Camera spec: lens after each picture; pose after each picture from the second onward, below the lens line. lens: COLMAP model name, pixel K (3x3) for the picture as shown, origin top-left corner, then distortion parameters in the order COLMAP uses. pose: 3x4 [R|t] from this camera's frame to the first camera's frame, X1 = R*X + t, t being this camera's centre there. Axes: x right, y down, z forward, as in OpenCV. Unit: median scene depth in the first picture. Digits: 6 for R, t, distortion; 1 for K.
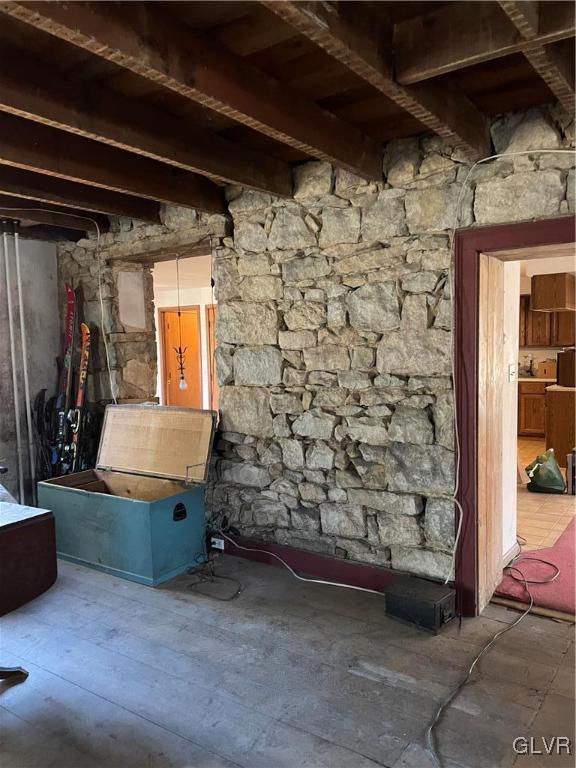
lens RADIAL K [[579.9, 0, 288.0], [0, 579.9, 383.2], [0, 0, 1]] dist [0.071782, -0.087172]
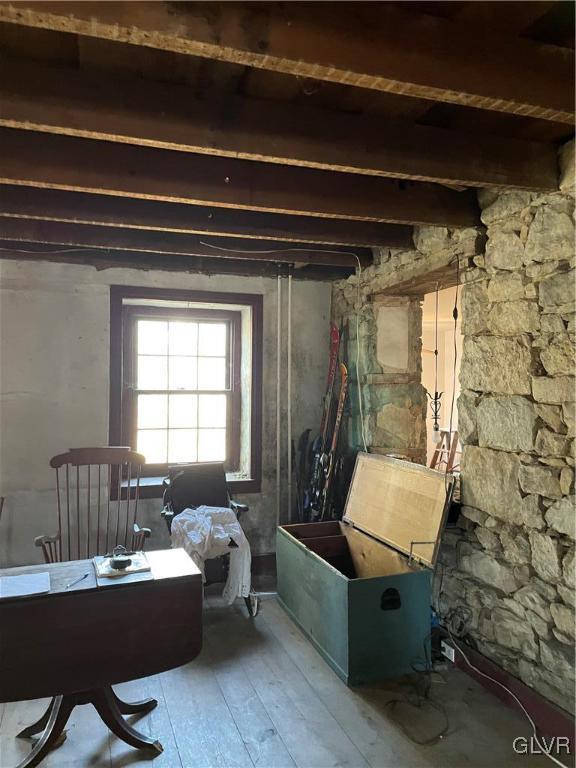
lens RADIAL K [[579.9, 0, 266.9], [0, 579.9, 380.4], [0, 0, 1]] dist [0.071782, -0.087172]
pose [[0.799837, 0.023756, -0.599747, 0.146655], [-0.064005, 0.996895, -0.045871, -0.029632], [0.596795, 0.075076, 0.798874, 0.221054]]
